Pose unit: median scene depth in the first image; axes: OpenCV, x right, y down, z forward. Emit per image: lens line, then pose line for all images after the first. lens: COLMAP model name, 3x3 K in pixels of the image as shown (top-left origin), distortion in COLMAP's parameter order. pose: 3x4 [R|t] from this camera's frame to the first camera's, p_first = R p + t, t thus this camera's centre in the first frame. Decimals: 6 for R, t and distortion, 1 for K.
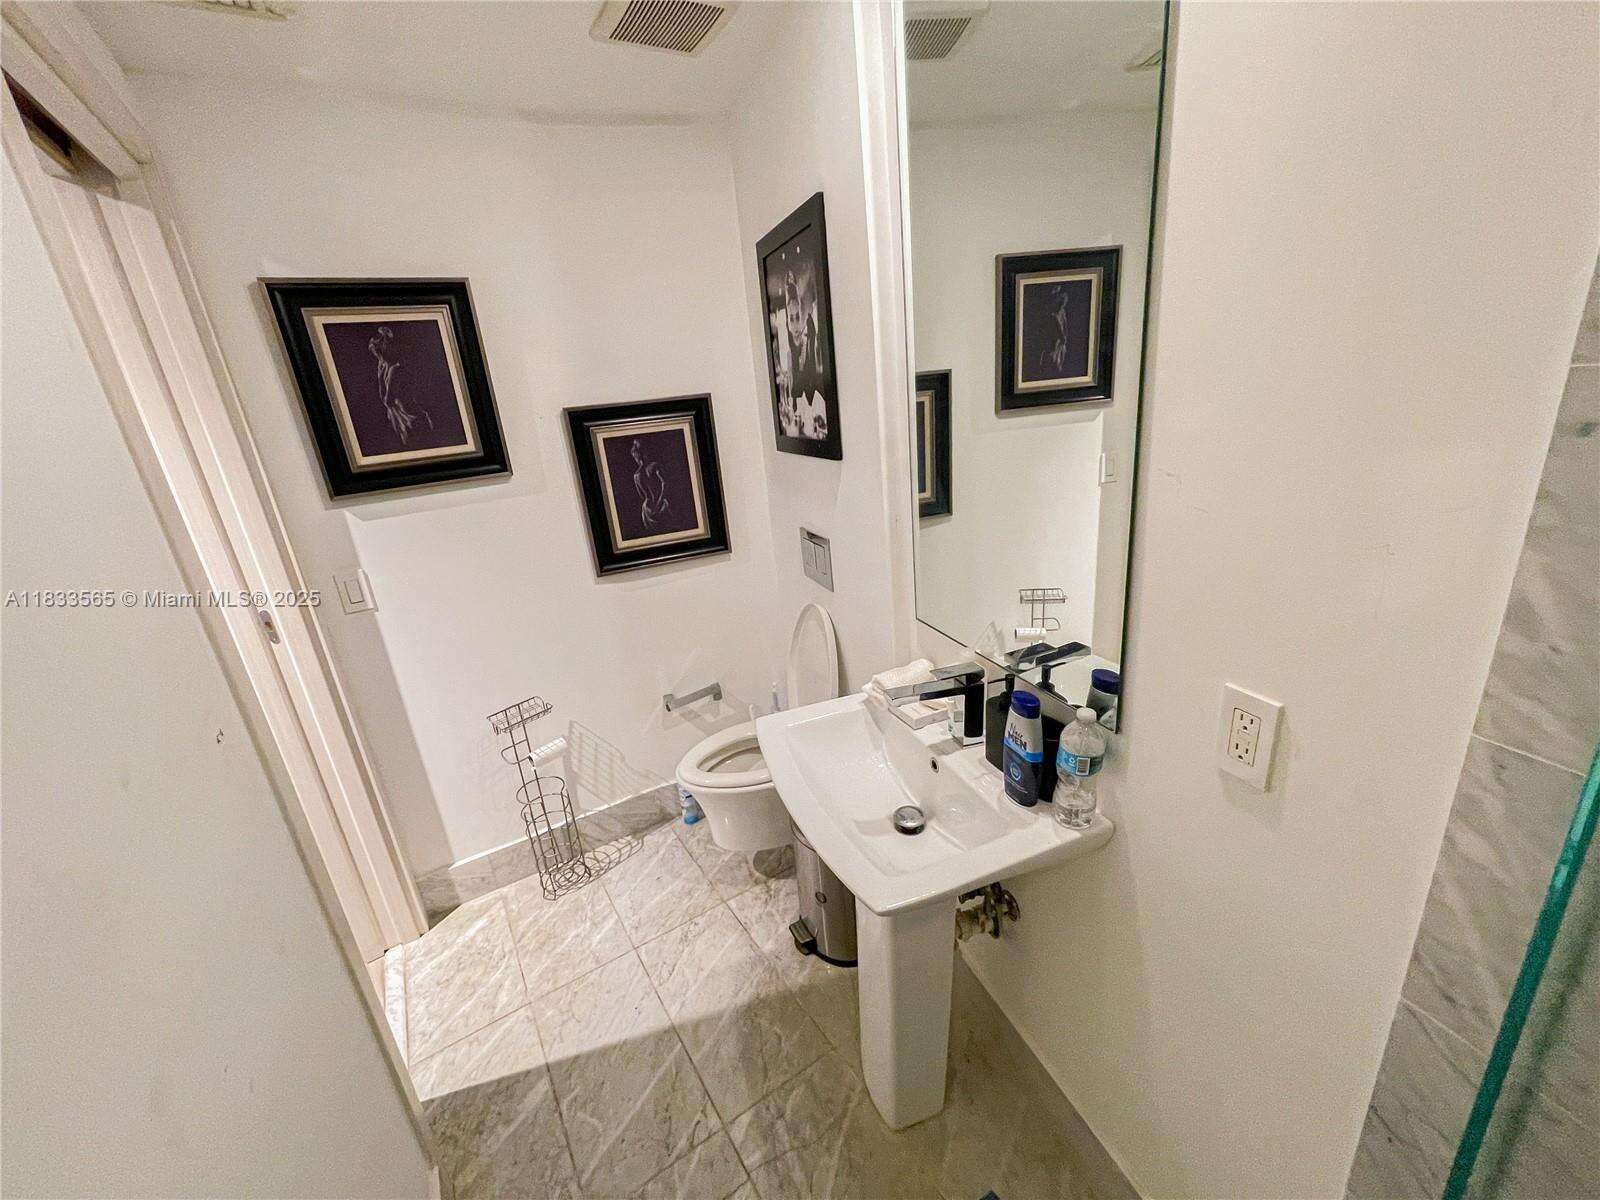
lens RADIAL K [[649.8, 0, 793.5], [0, 649.8, 604.6], [0, 0, 1]] dist [-0.002703, -0.000130]
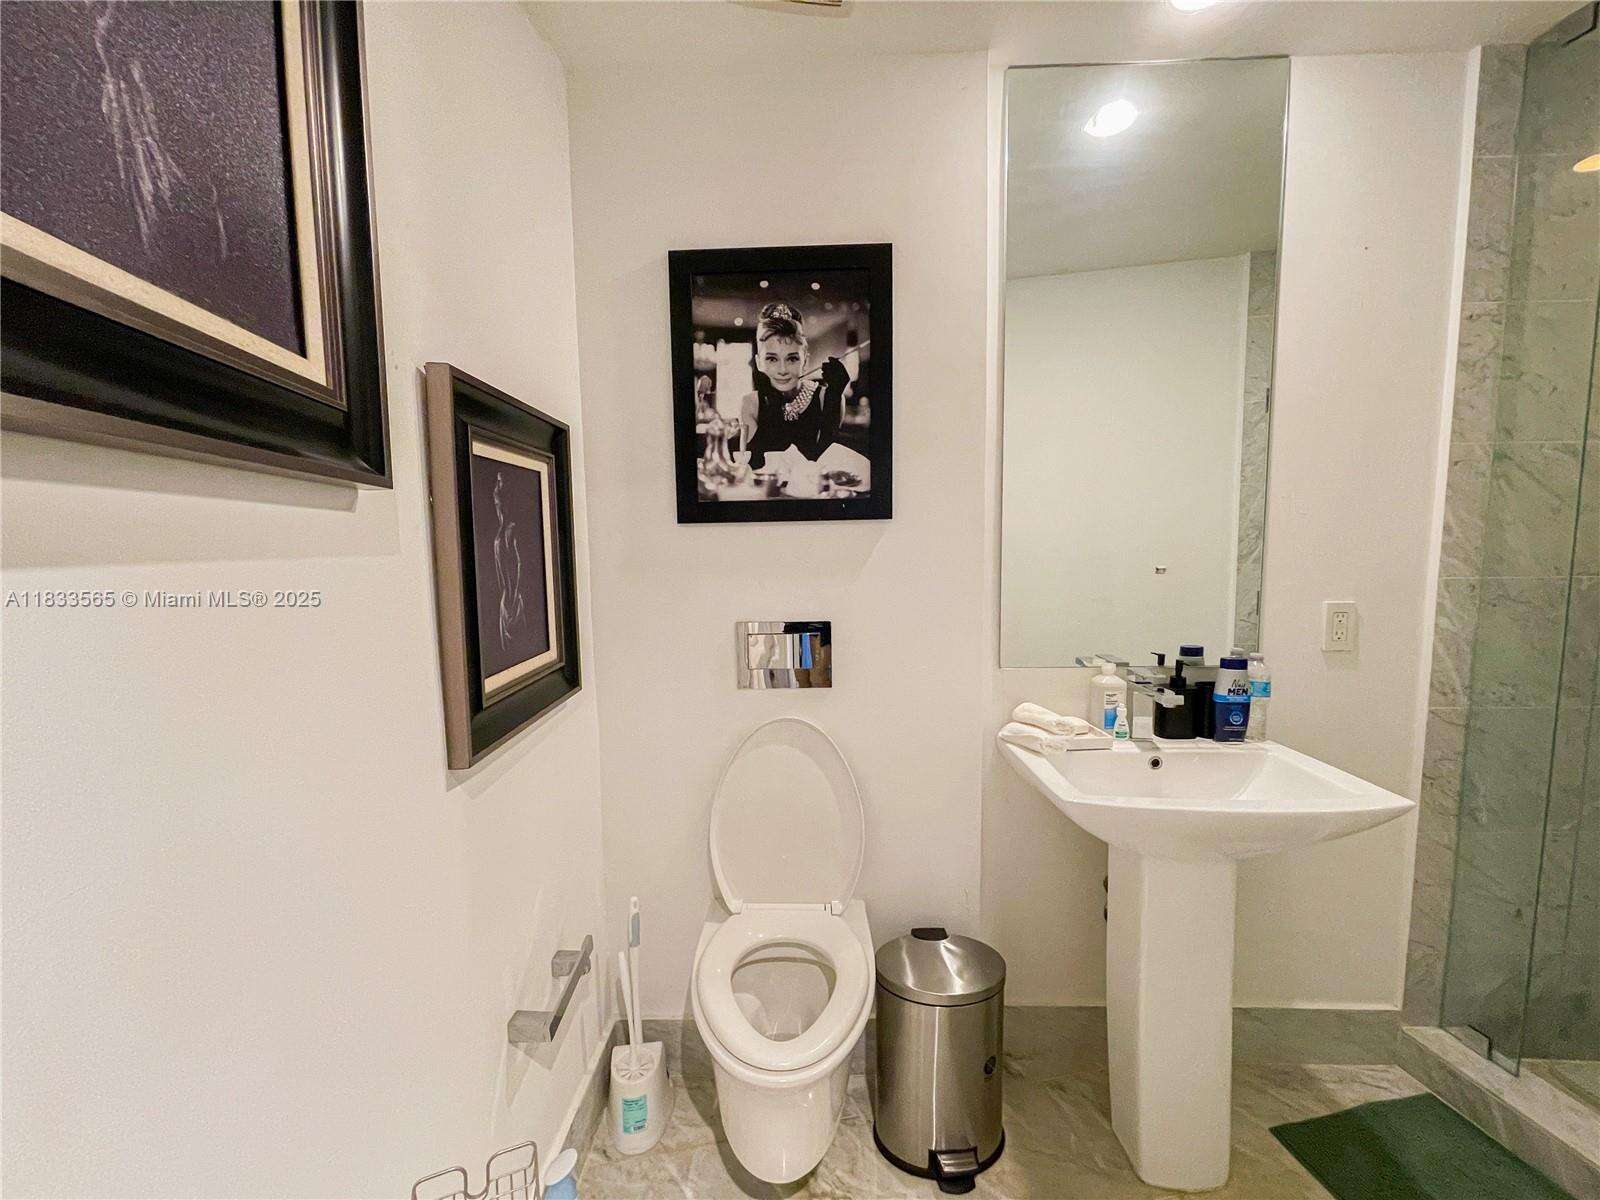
lens RADIAL K [[649.5, 0, 798.4], [0, 649.5, 607.6], [0, 0, 1]] dist [0.018598, -0.000056]
pose [[0.353891, -0.006957, 0.935261, -0.751045], [0.279757, 0.954978, -0.098753, -0.046705], [-0.892467, 0.296594, 0.339905, 0.771726]]
